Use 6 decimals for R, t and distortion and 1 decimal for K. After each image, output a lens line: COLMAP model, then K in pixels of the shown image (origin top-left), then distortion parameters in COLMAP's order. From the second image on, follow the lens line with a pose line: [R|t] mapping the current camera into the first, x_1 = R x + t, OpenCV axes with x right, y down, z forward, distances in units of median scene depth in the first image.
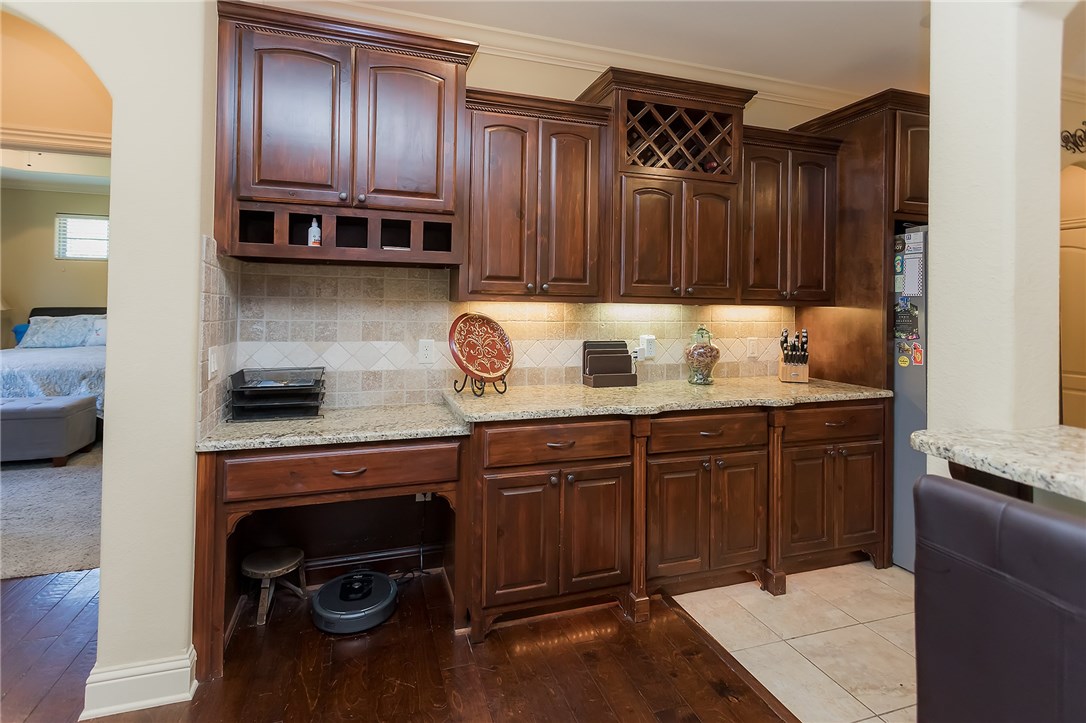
lens RADIAL K [[525.8, 0, 542.0], [0, 525.8, 299.2], [0, 0, 1]] dist [0.004518, 0.000835]
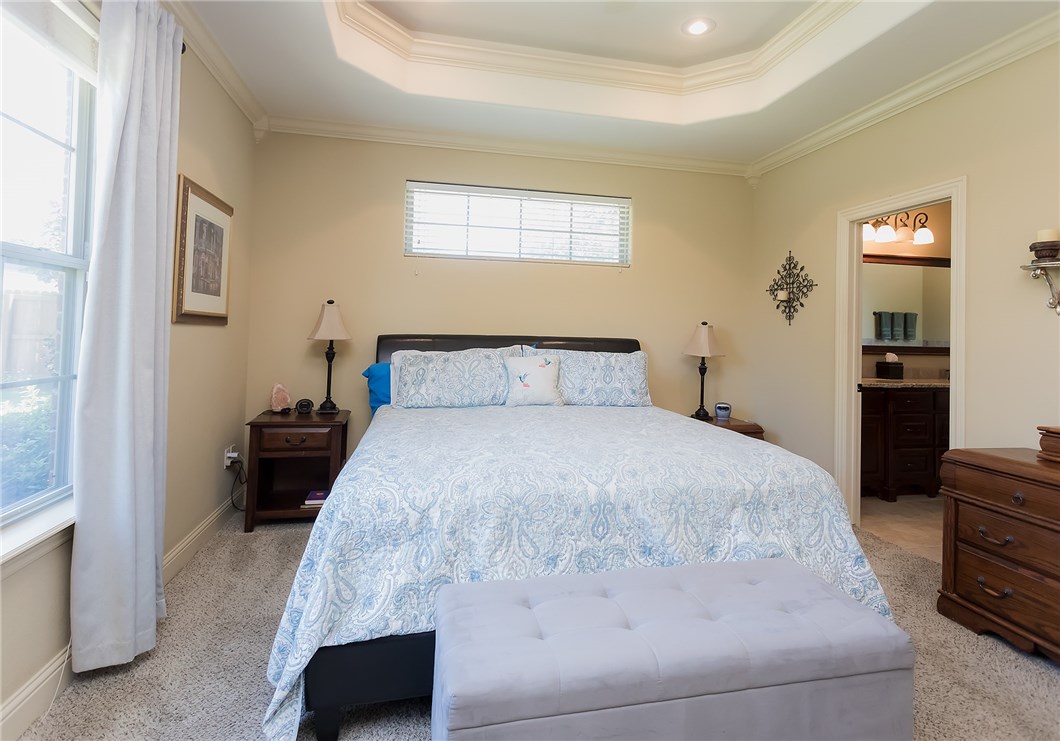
lens RADIAL K [[531.3, 0, 531.0], [0, 531.3, 322.5], [0, 0, 1]] dist [0.002767, 0.001078]
pose [[0.994760, 0.001770, -0.102224, -0.769036], [-0.002568, 0.999967, -0.007678, 0.005875], [0.102208, 0.007900, 0.994732, 0.442096]]
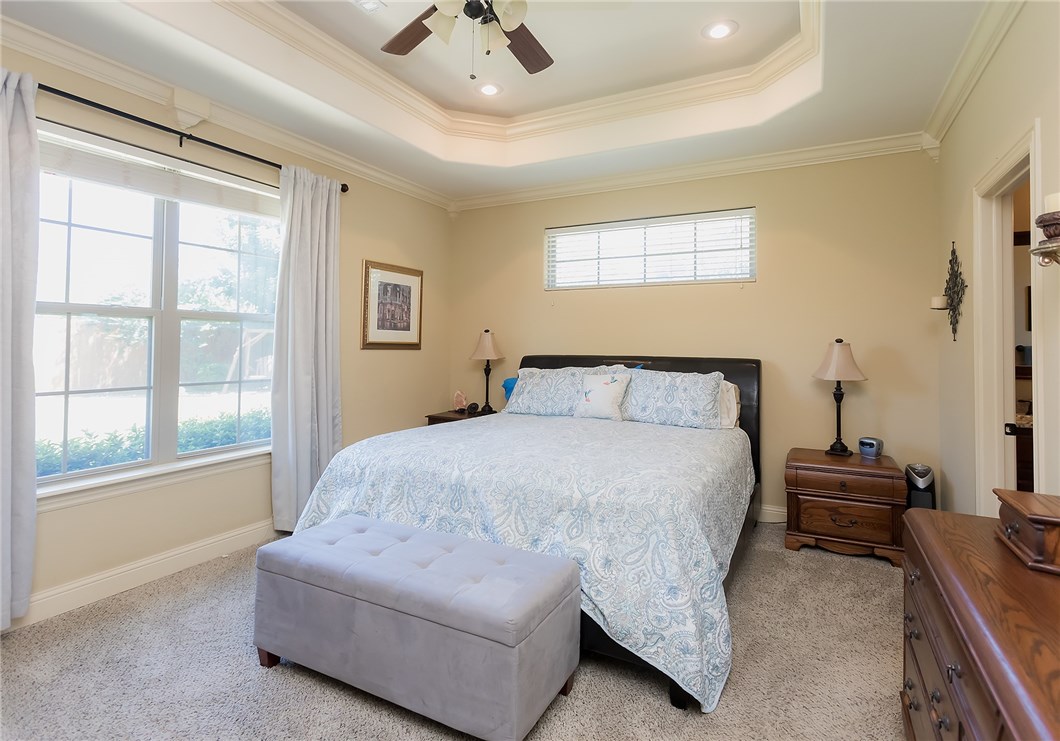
lens RADIAL K [[531.3, 0, 546.4], [0, 531.3, 336.8], [0, 0, 1]] dist [0.002767, 0.001078]
pose [[0.701920, -0.023163, -0.711879, -0.421412], [0.011942, 0.999713, -0.020754, 0.004943], [0.712155, 0.006066, 0.701996, 0.516857]]
